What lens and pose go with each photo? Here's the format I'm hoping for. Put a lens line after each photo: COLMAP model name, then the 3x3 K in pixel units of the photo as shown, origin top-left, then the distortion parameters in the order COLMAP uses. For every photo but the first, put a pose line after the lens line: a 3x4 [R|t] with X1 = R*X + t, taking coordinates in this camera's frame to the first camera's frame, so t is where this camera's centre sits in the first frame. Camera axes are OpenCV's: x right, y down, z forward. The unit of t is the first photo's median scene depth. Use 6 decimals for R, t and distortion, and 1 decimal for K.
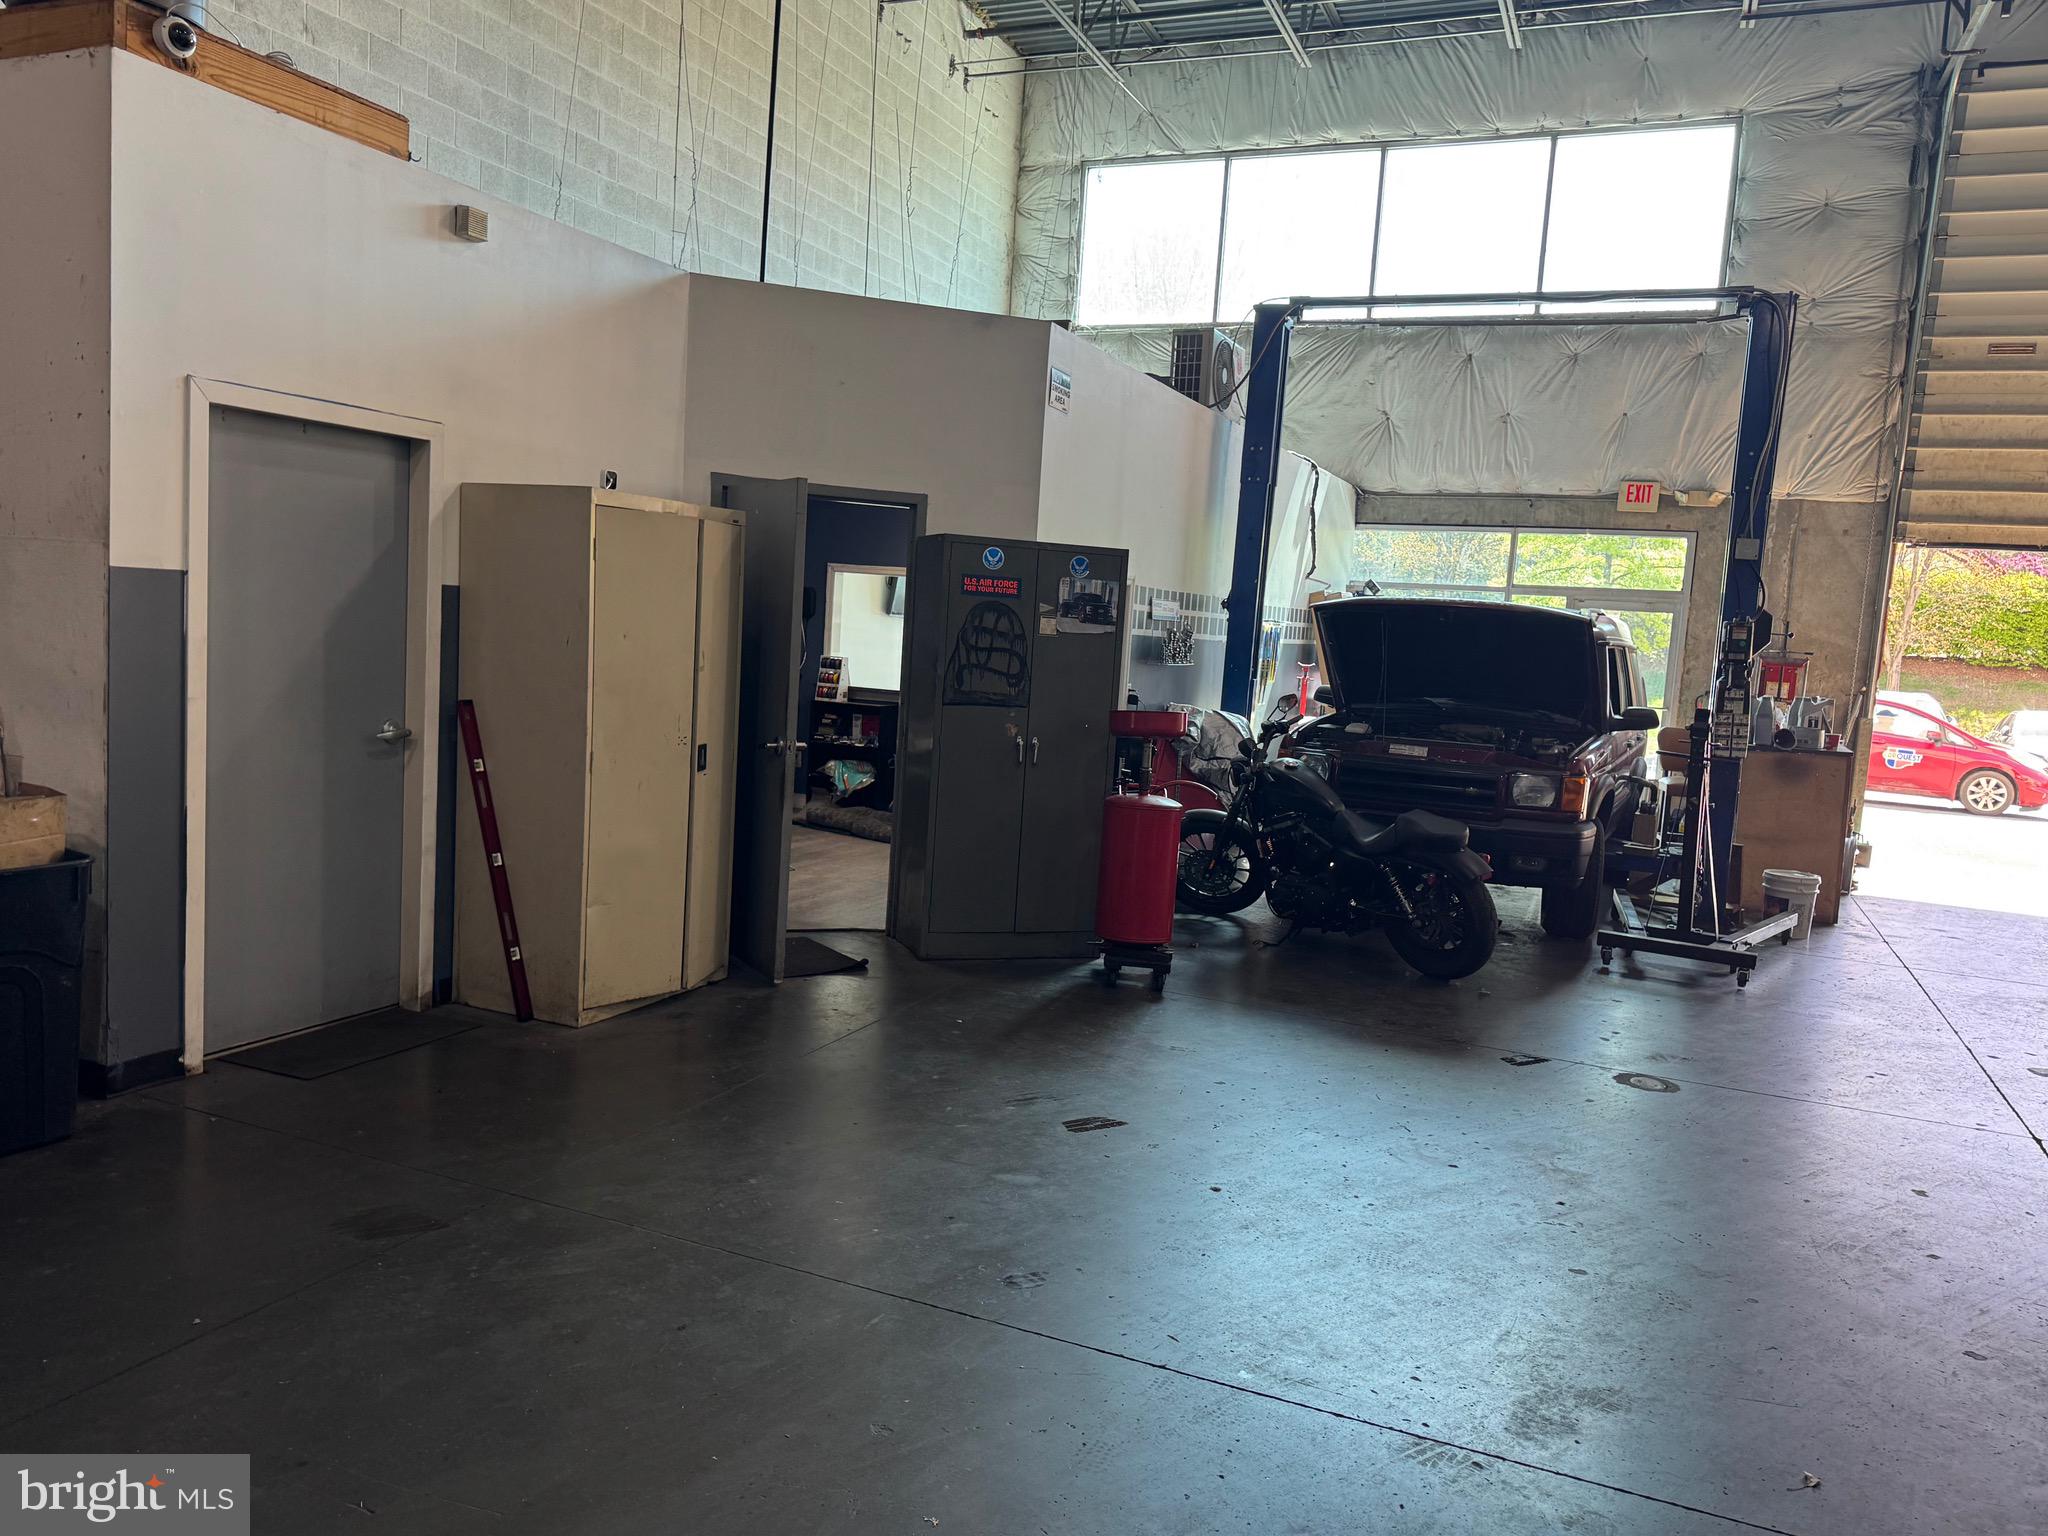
lens RADIAL K [[1468.9, 0, 1016.4], [0, 1468.9, 774.2], [0, 0, 1]] dist [0.034506, -0.050850]
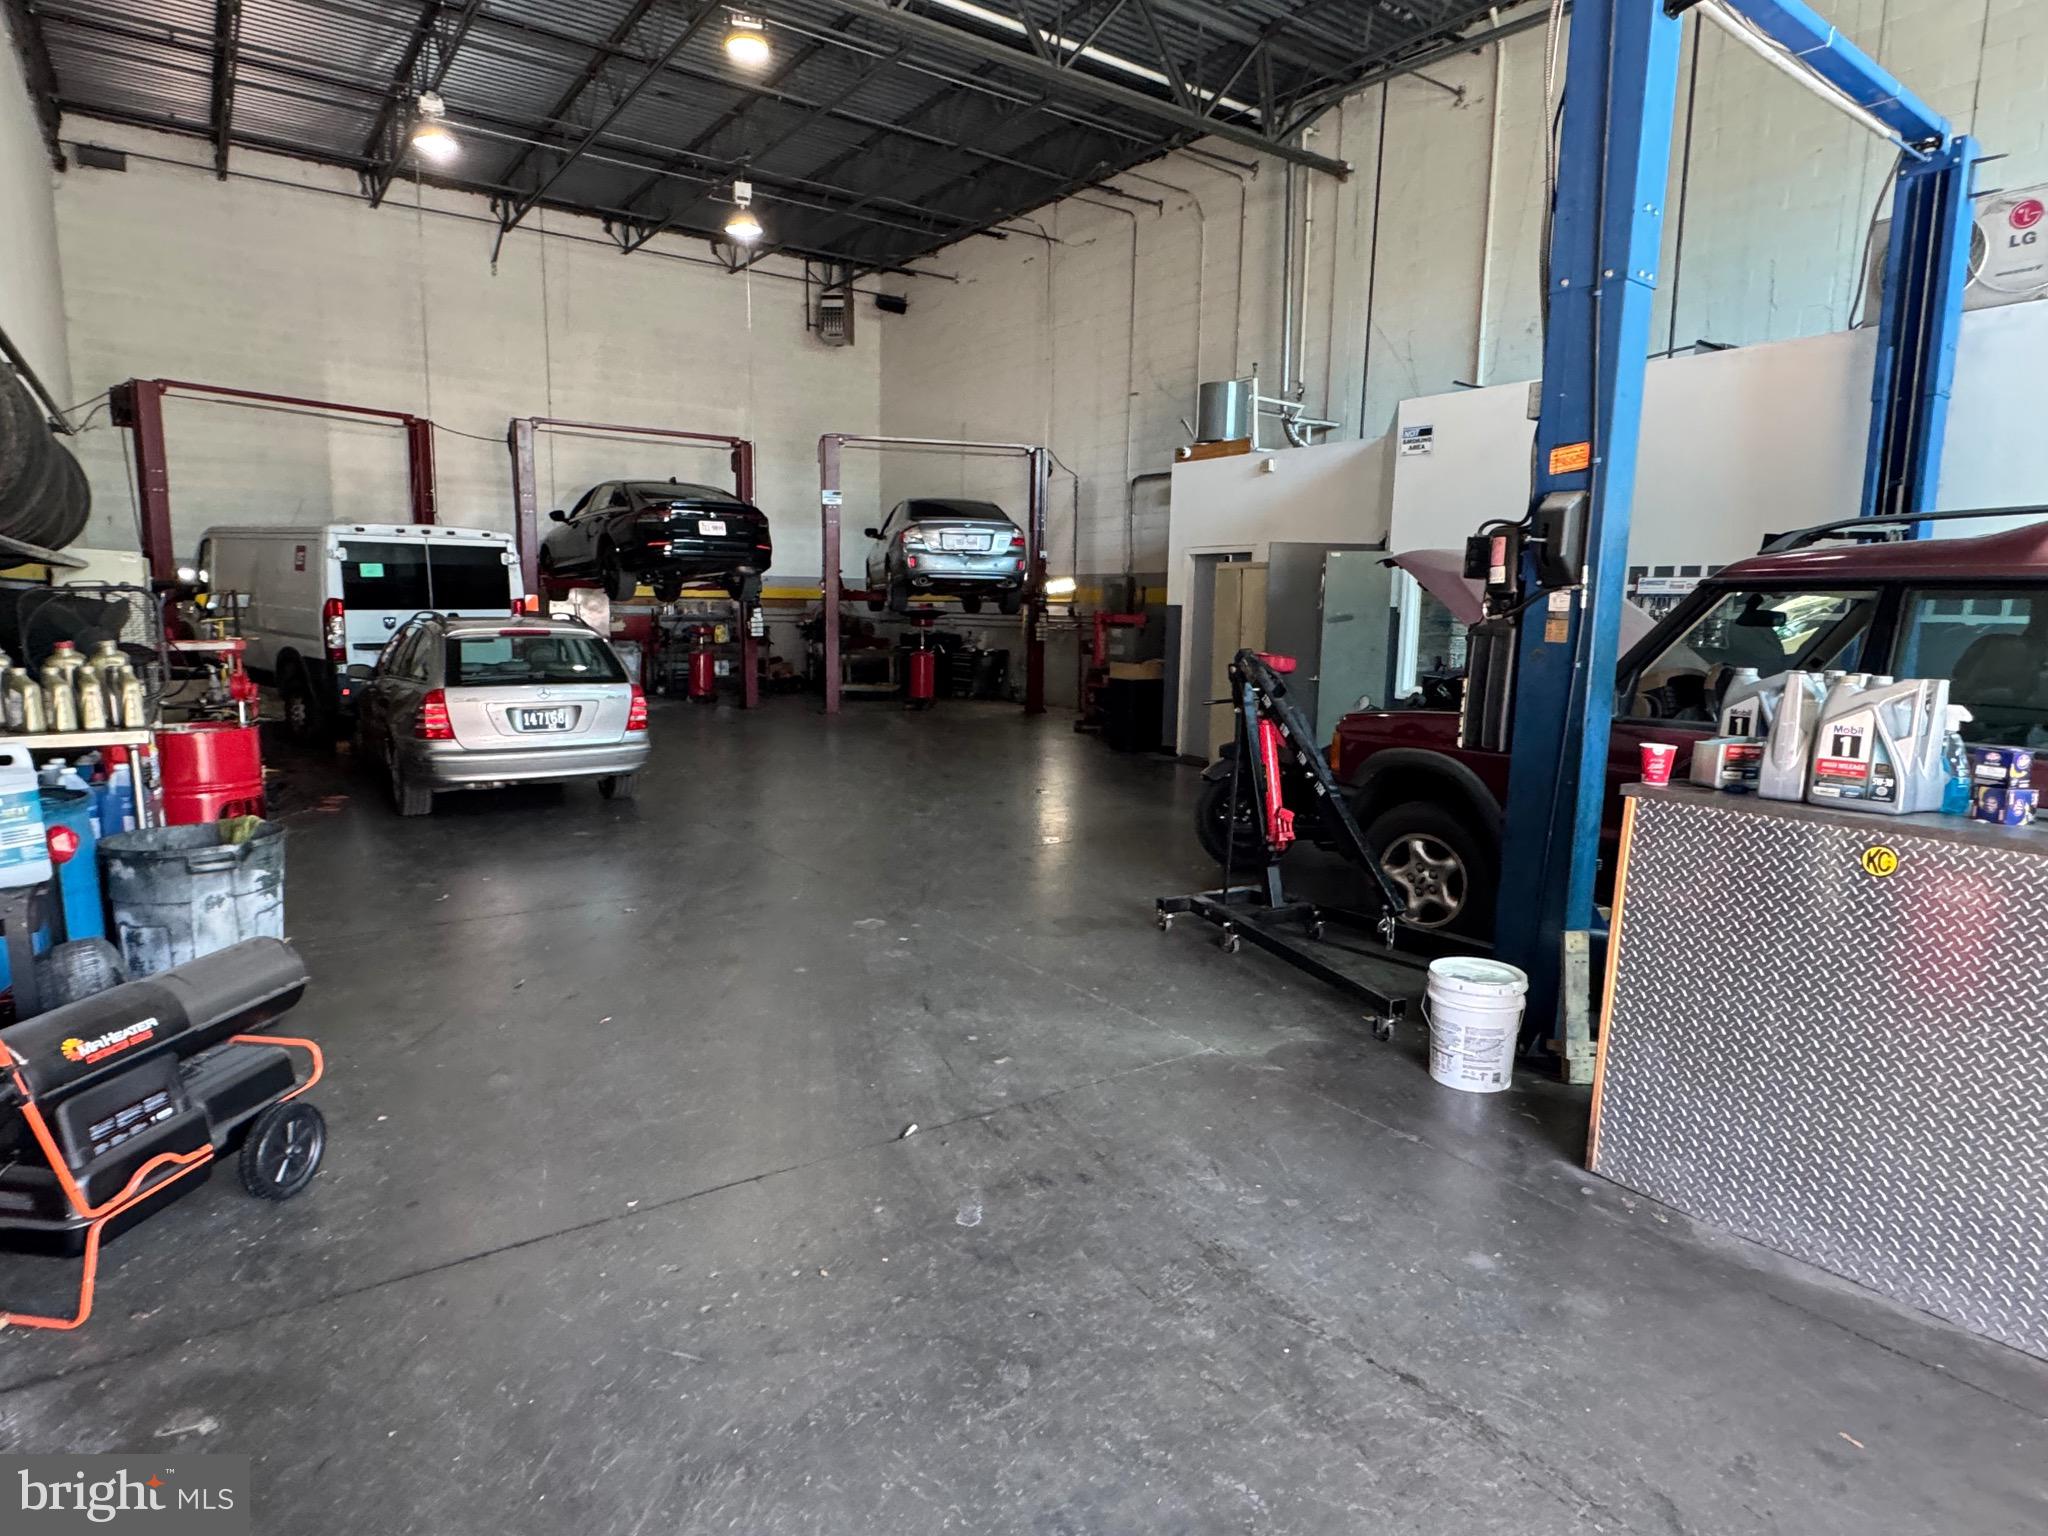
lens RADIAL K [[1164.1, 0, 1022.1], [0, 1164.1, 773.9], [0, 0, 1]] dist [-0.004417, 0.001687]
pose [[-0.512983, 0.049705, -0.856958, 0.733671], [-0.141741, 0.979714, 0.141672, -0.031411], [0.846615, 0.194141, -0.495532, 0.787334]]
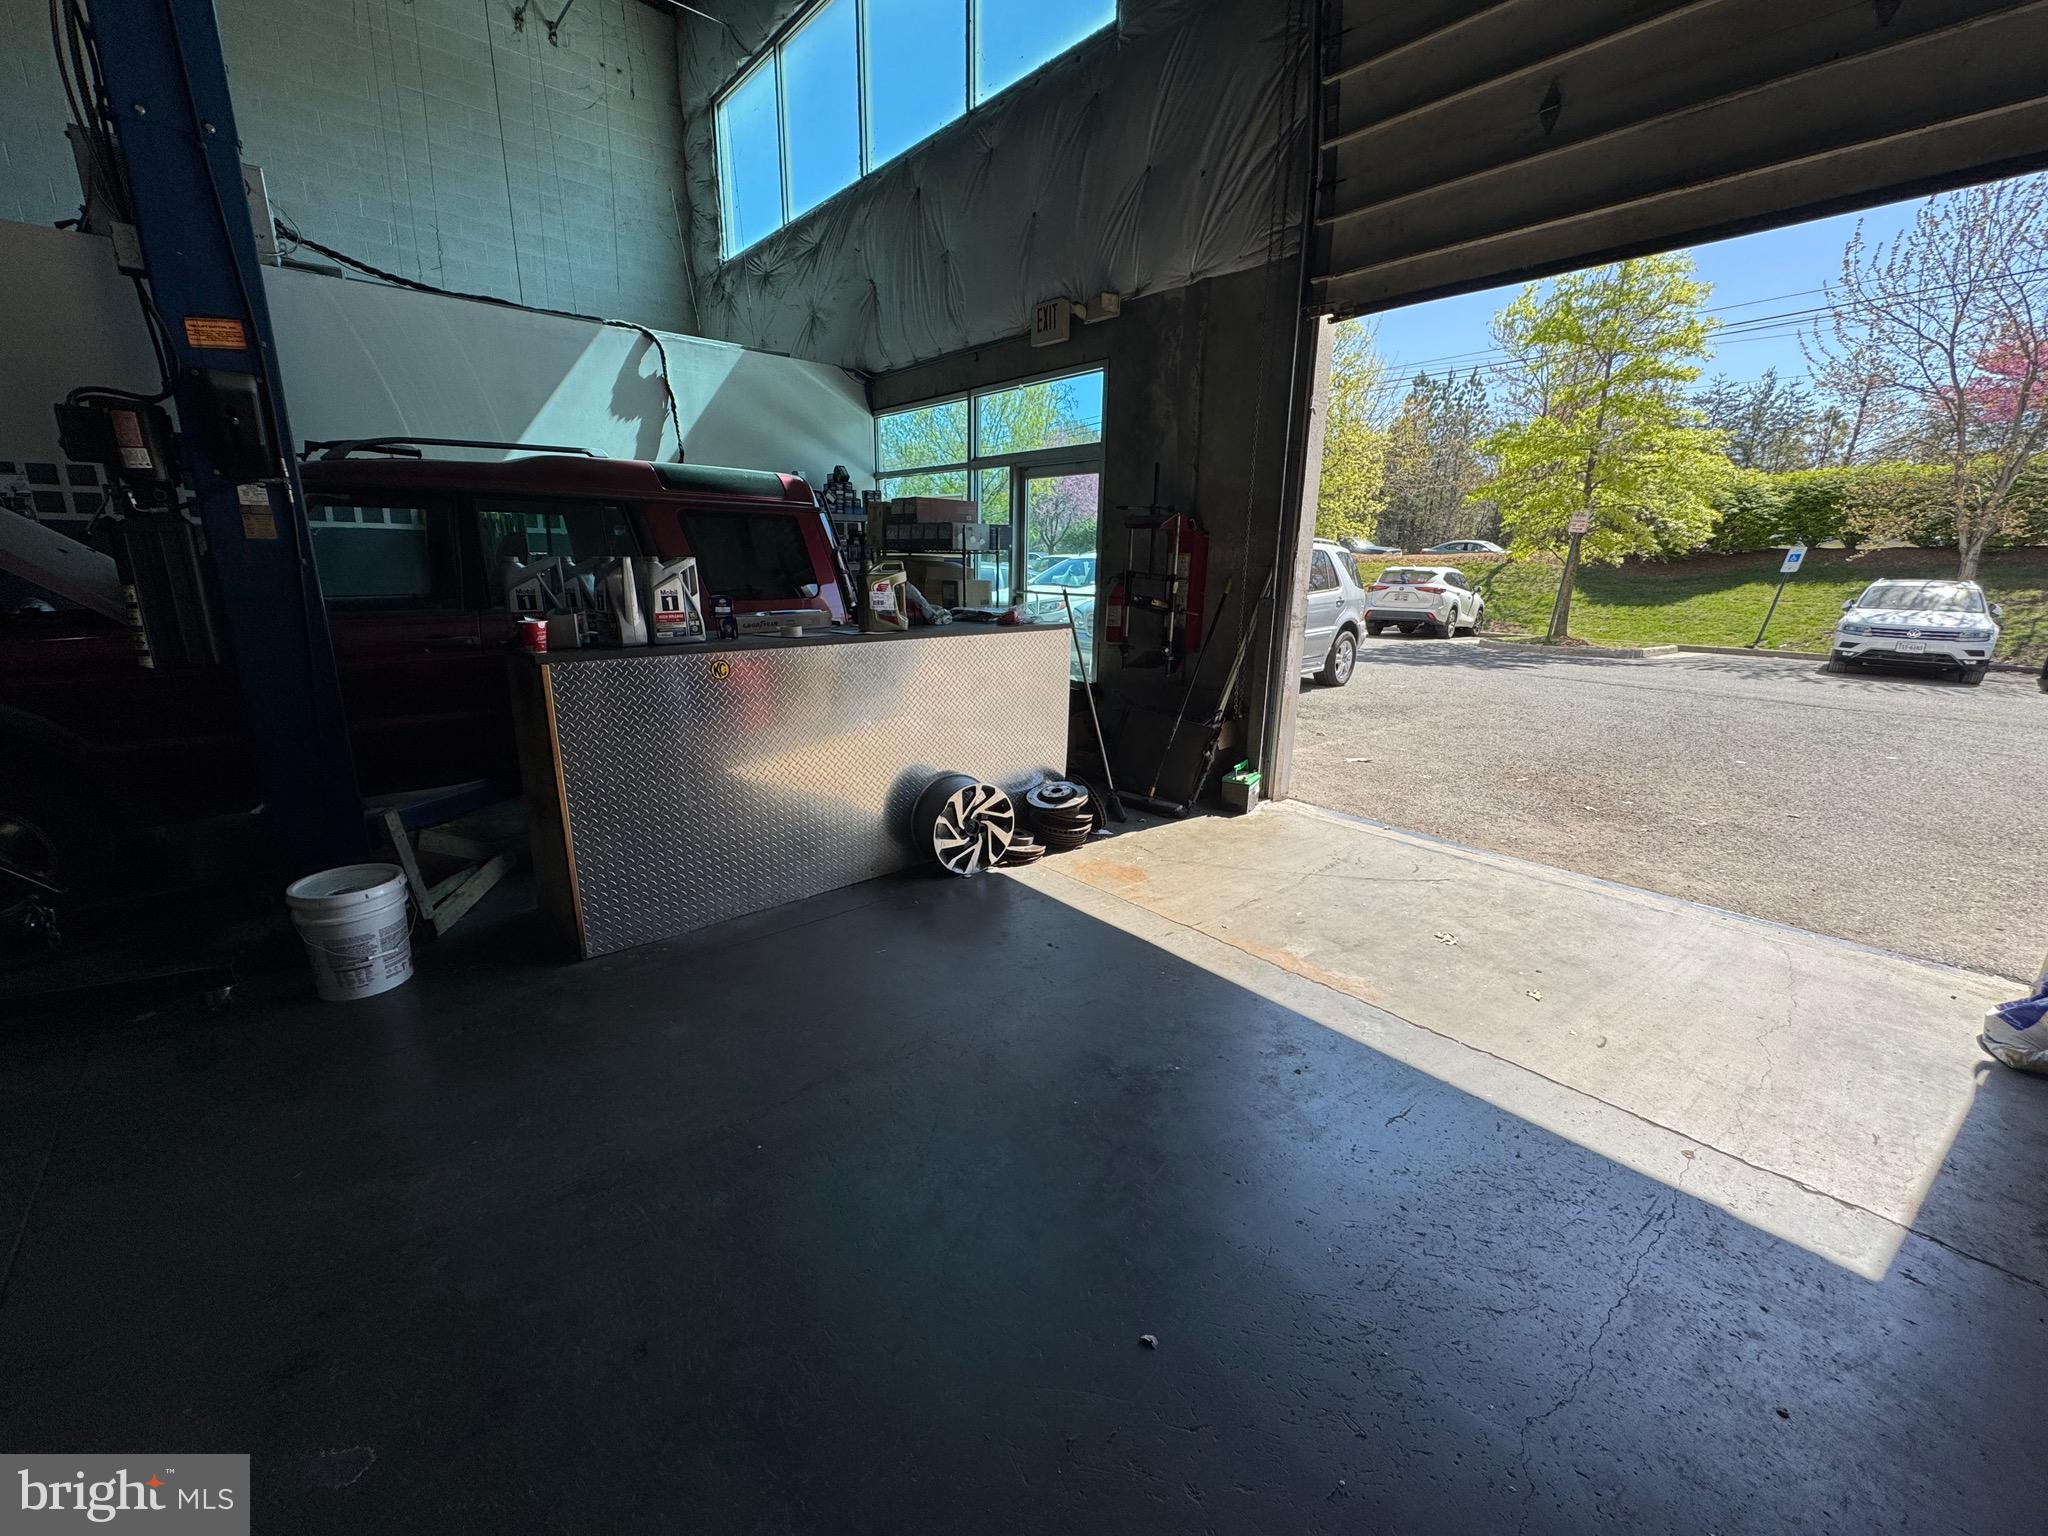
lens RADIAL K [[817.7, 0, 1021.7], [0, 817.7, 766.7], [0, 0, 1]] dist [-0.002863, 0.000368]
pose [[0.908454, 0.054979, -0.414353, 0.655029], [-0.000720, 0.991516, 0.129980, -0.010273], [0.417984, -0.117783, 0.900787, 0.623611]]
